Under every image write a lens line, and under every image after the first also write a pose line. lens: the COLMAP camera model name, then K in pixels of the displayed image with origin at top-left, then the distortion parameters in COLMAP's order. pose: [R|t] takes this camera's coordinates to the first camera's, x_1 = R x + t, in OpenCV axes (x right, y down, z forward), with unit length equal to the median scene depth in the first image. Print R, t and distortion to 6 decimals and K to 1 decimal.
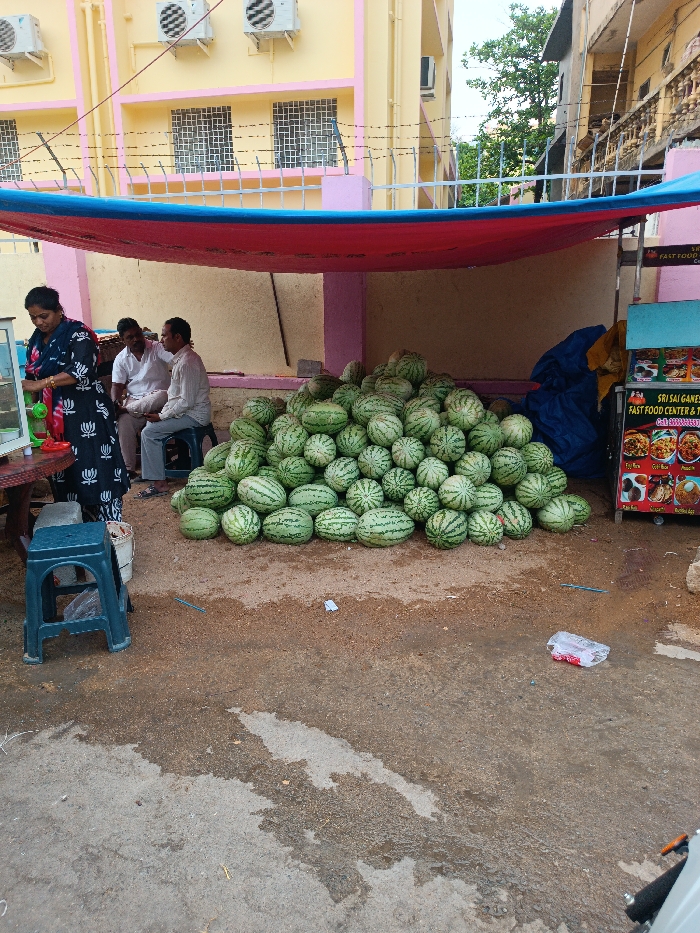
lens RADIAL K [[676.4, 0, 349.3], [0, 676.4, 466.7], [0, 0, 1]] dist [0.053543, -0.039993]
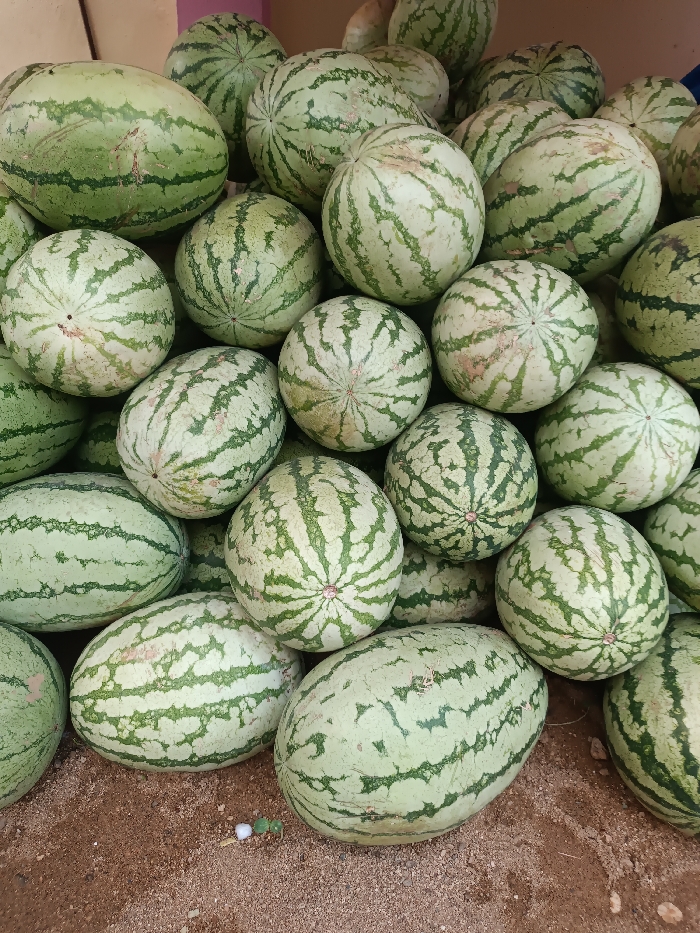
lens RADIAL K [[676.4, 0, 358.7], [0, 676.4, 464.5], [0, 0, 1]] dist [0.053543, -0.039993]
pose [[0.987821, -0.016221, 0.154744, 0.003987], [-0.024536, 0.965867, 0.257876, -0.036486], [-0.153645, -0.258532, 0.953706, 0.791289]]
